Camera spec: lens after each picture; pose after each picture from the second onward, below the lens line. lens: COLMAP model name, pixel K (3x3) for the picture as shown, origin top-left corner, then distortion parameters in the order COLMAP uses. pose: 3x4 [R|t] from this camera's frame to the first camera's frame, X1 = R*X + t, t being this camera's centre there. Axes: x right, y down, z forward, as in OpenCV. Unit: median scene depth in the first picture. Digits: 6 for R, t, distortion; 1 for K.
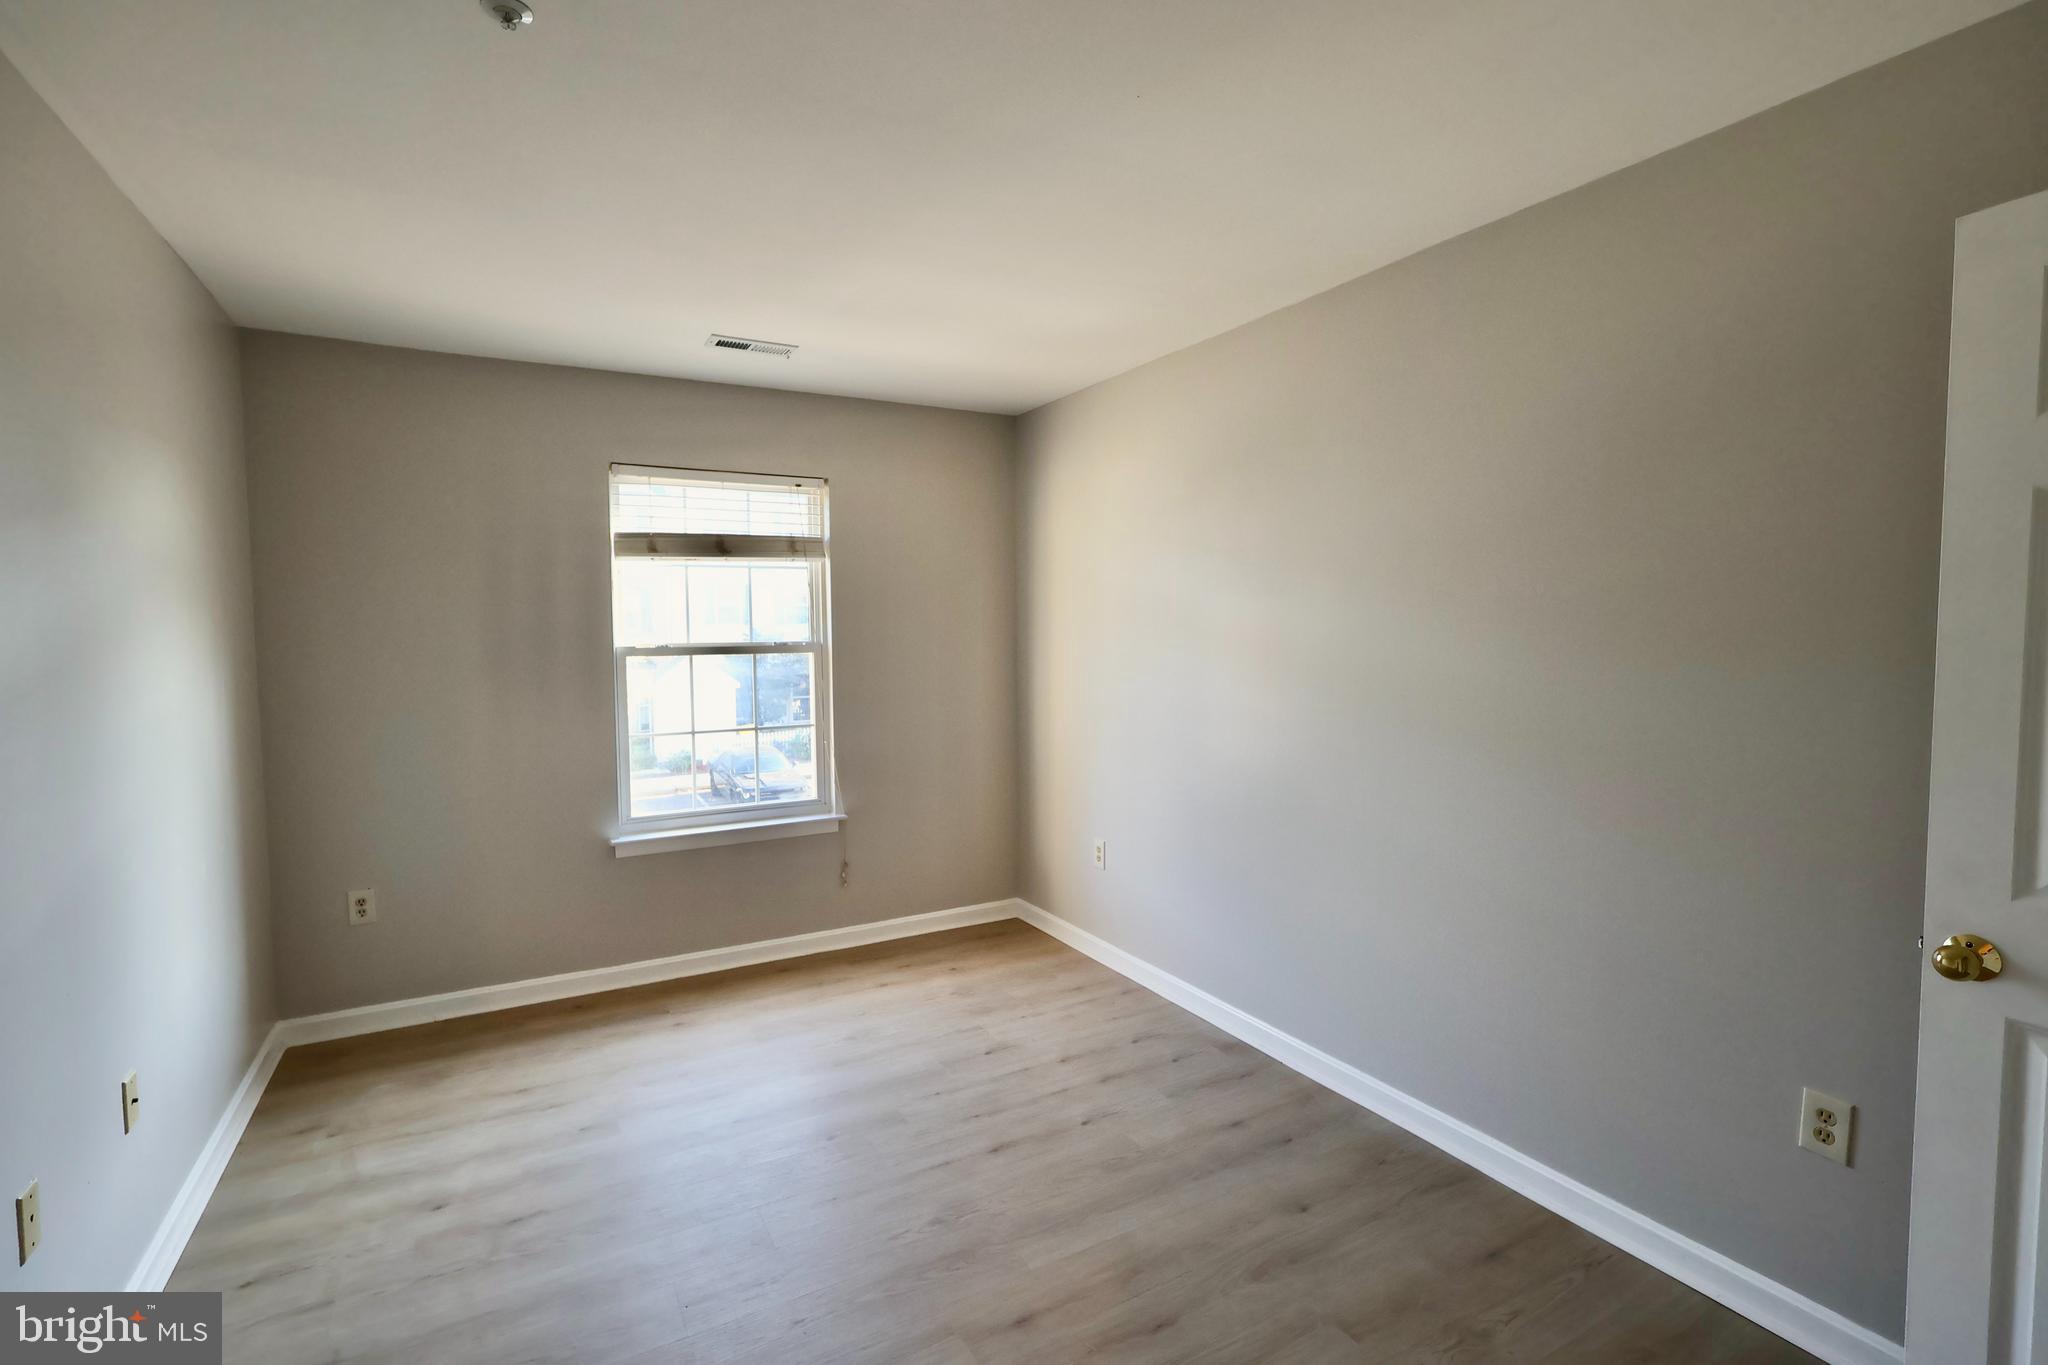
lens RADIAL K [[941.0, 0, 1025.6], [0, 941.0, 681.5], [0, 0, 1]] dist [-0.003760, 0.000817]
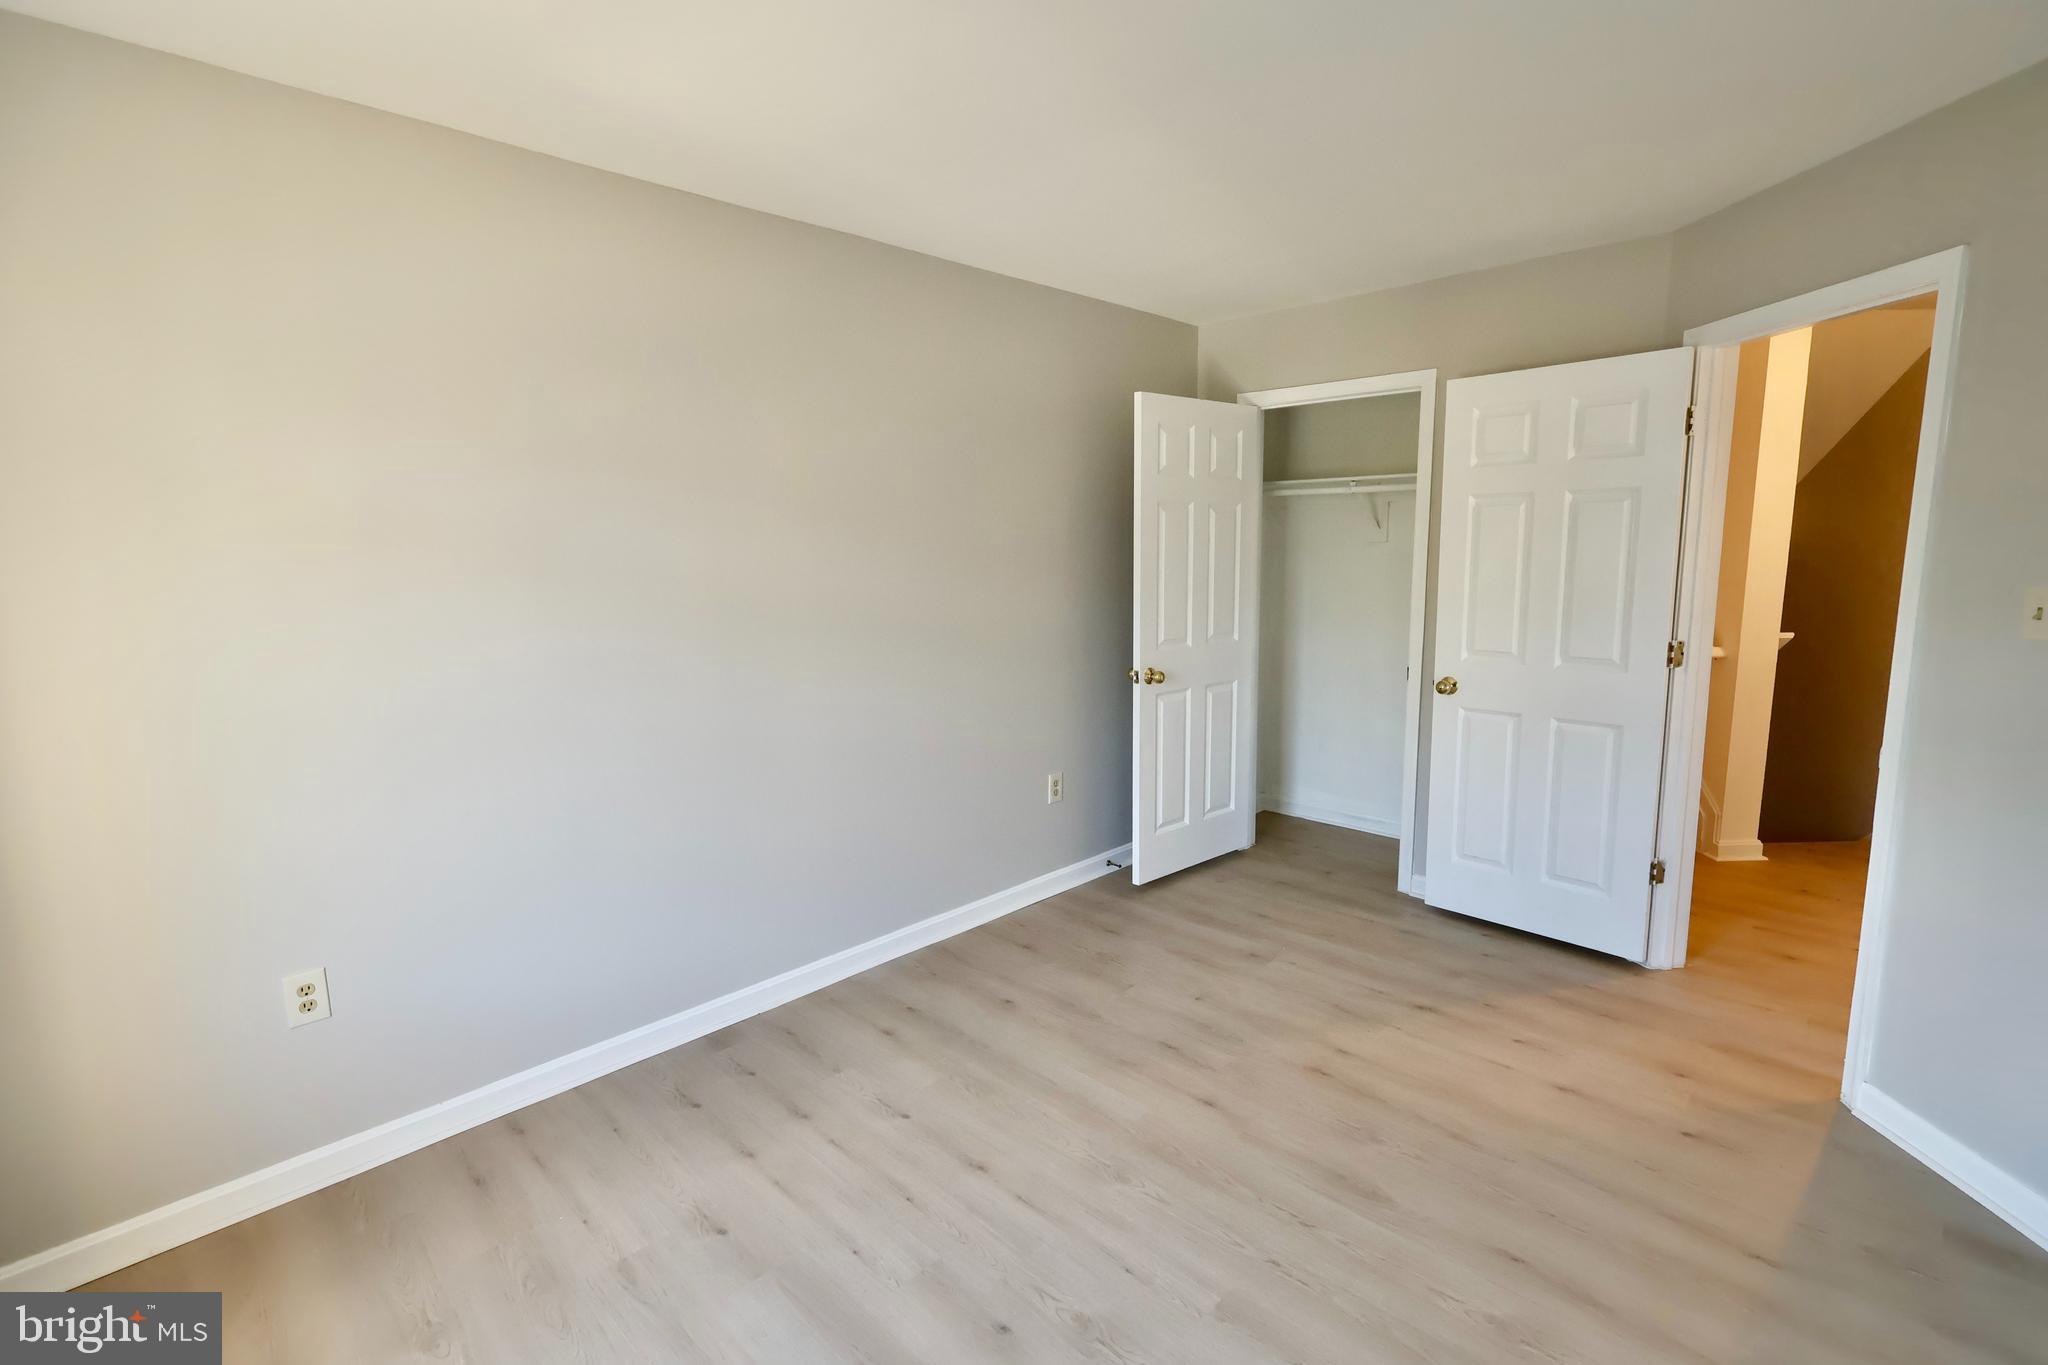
lens RADIAL K [[941.0, 0, 1025.6], [0, 941.0, 681.5], [0, 0, 1]] dist [-0.003760, 0.000817]
pose [[-0.280143, -0.129408, 0.951196, -0.814833], [0.069523, 0.985535, 0.154556, -0.074096], [-0.957438, 0.109427, -0.267094, 1.150349]]
